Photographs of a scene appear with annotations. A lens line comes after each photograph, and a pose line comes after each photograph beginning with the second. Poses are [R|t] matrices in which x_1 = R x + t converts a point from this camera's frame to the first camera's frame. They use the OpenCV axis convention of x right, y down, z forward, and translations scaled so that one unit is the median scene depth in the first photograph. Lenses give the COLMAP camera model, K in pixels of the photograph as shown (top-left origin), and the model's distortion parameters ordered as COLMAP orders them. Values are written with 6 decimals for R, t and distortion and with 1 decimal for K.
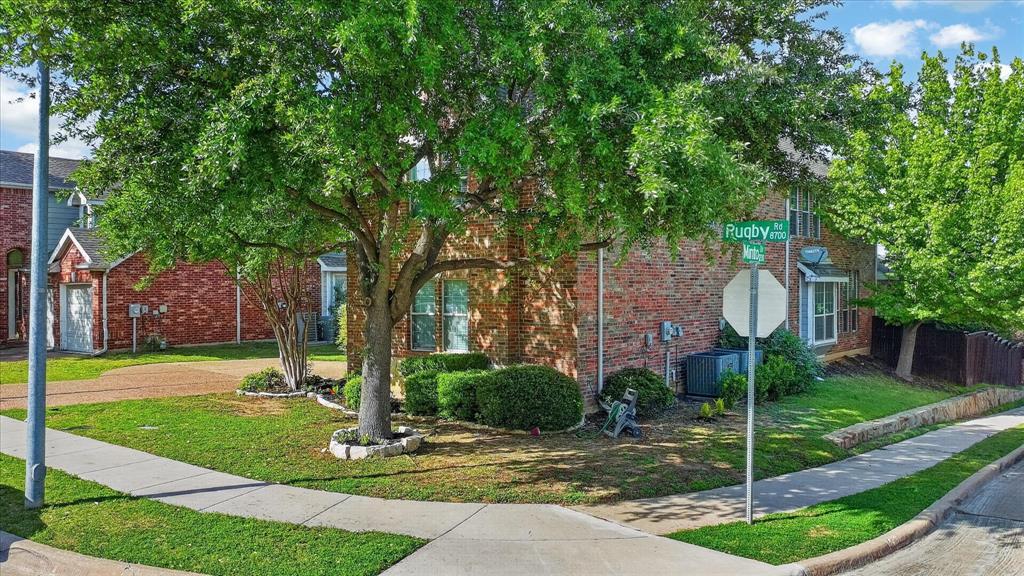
lens RADIAL K [[798.8, 0, 514.9], [0, 798.8, 282.7], [0, 0, 1]] dist [0.008537, 0.003576]
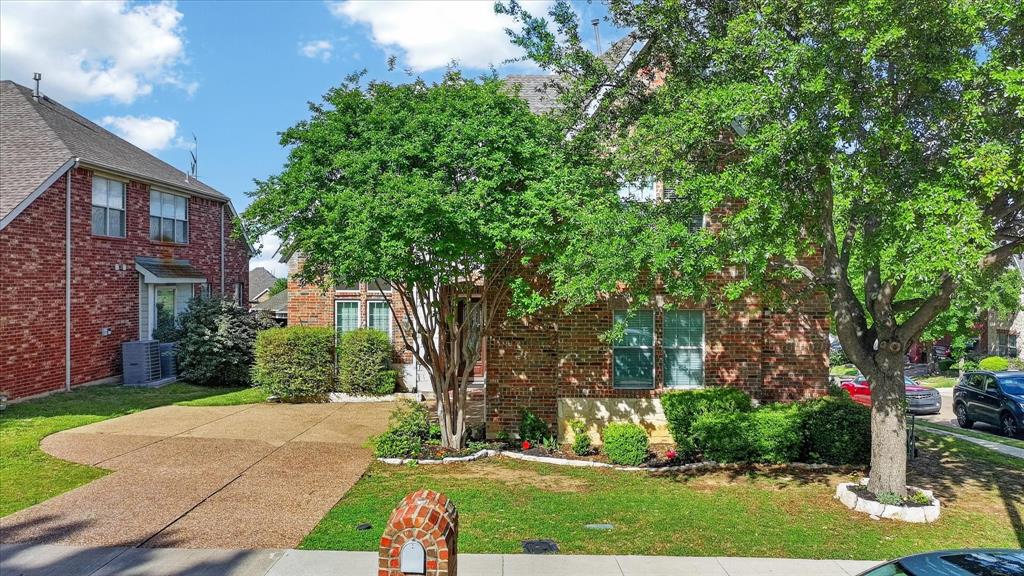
lens RADIAL K [[798.8, 0, 514.9], [0, 798.8, 282.7], [0, 0, 1]] dist [0.008537, 0.003576]
pose [[0.794977, 0.005071, 0.606619, -0.828555], [-0.007684, 0.999969, 0.001711, -0.037058], [-0.606592, -0.006022, 0.794991, 0.401113]]
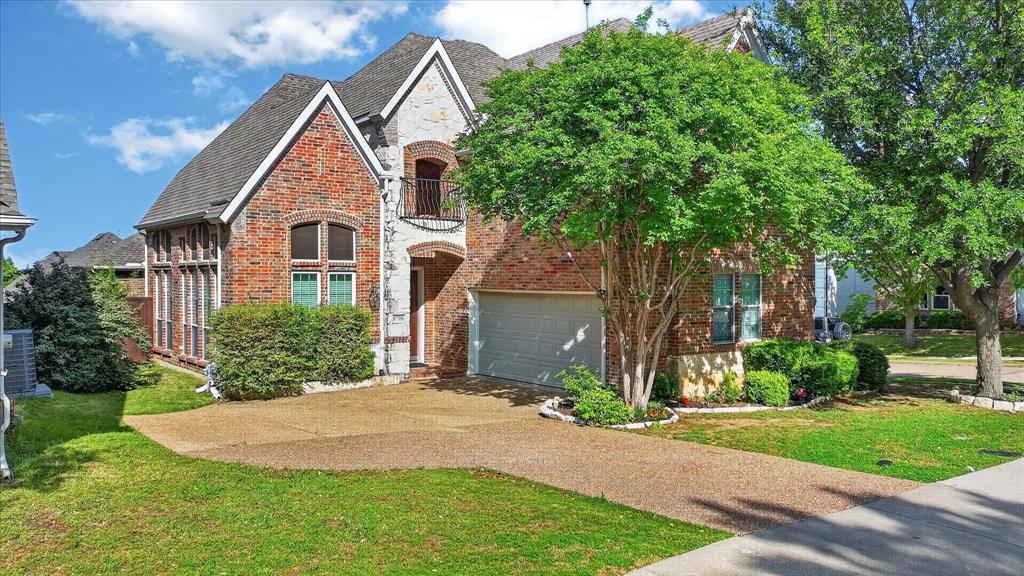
lens RADIAL K [[798.8, 0, 514.9], [0, 798.8, 282.7], [0, 0, 1]] dist [0.008537, 0.003576]
pose [[0.252289, -0.002688, 0.967648, -1.253063], [-0.007829, 0.999958, 0.004819, 0.005790], [-0.967620, -0.008791, 0.252257, 1.085835]]
